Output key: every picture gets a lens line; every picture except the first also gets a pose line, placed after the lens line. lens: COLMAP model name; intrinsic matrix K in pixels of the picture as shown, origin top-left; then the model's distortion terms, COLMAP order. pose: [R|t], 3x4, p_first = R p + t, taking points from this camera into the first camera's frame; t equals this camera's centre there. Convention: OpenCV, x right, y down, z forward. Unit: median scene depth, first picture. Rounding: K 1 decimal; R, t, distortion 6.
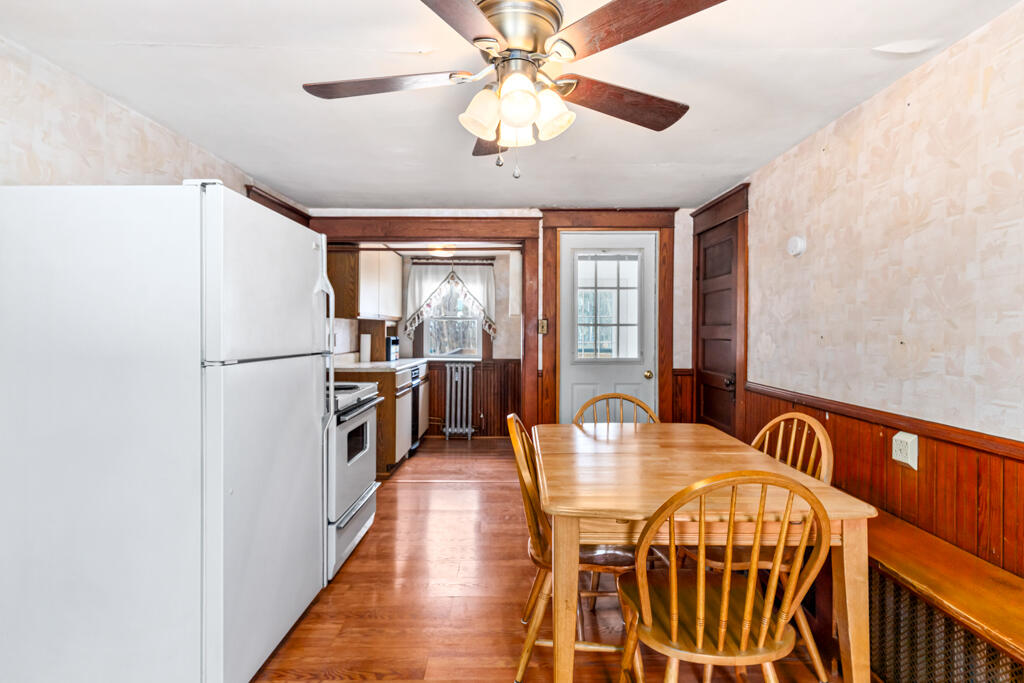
lens RADIAL K [[530.8, 0, 540.7], [0, 530.8, 332.1], [0, 0, 1]] dist [-0.013618, 0.000762]
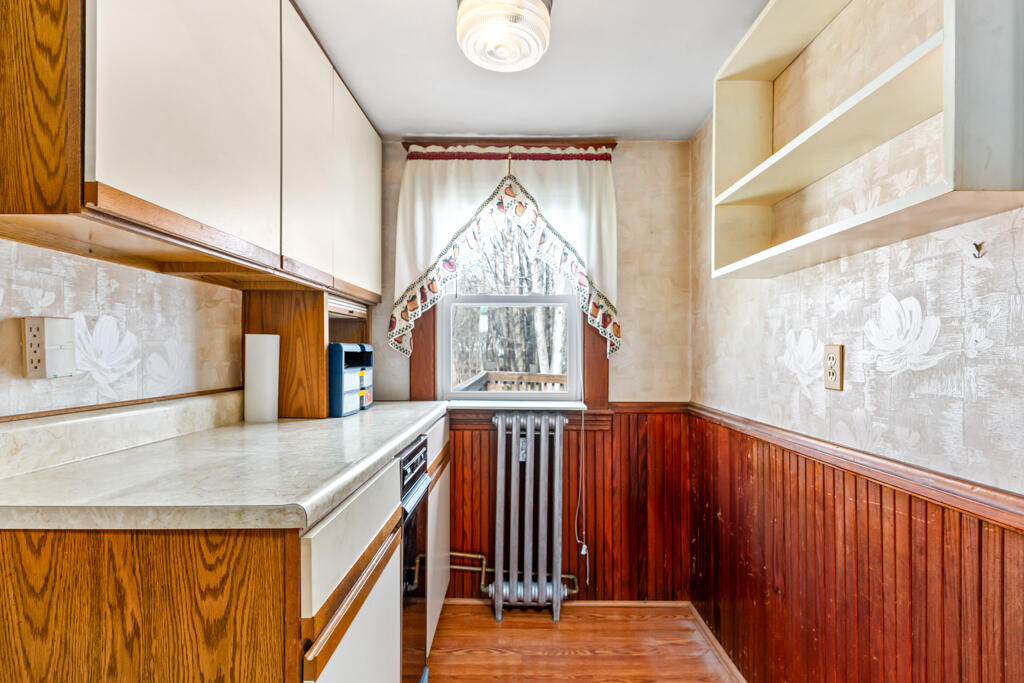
lens RADIAL K [[530.8, 0, 493.6], [0, 530.8, 355.7], [0, 0, 1]] dist [-0.013618, 0.000762]
pose [[0.995847, -0.003282, -0.090979, -0.158889], [0.003680, 0.999984, 0.004206, 0.016037], [0.090964, -0.004523, 0.995844, 0.681503]]
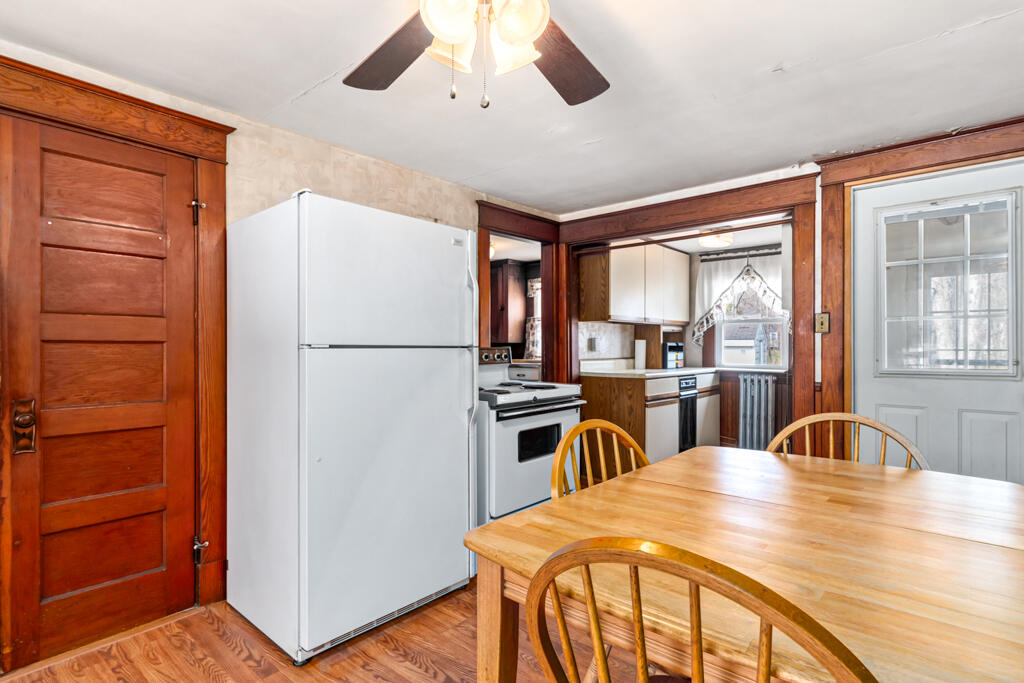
lens RADIAL K [[530.8, 0, 502.5], [0, 530.8, 350.7], [0, 0, 1]] dist [-0.013618, 0.000762]
pose [[0.718428, 0.001332, -0.695600, 0.152302], [0.001723, 0.999992, 0.003694, 0.019369], [0.695599, -0.003853, 0.718420, 0.139686]]
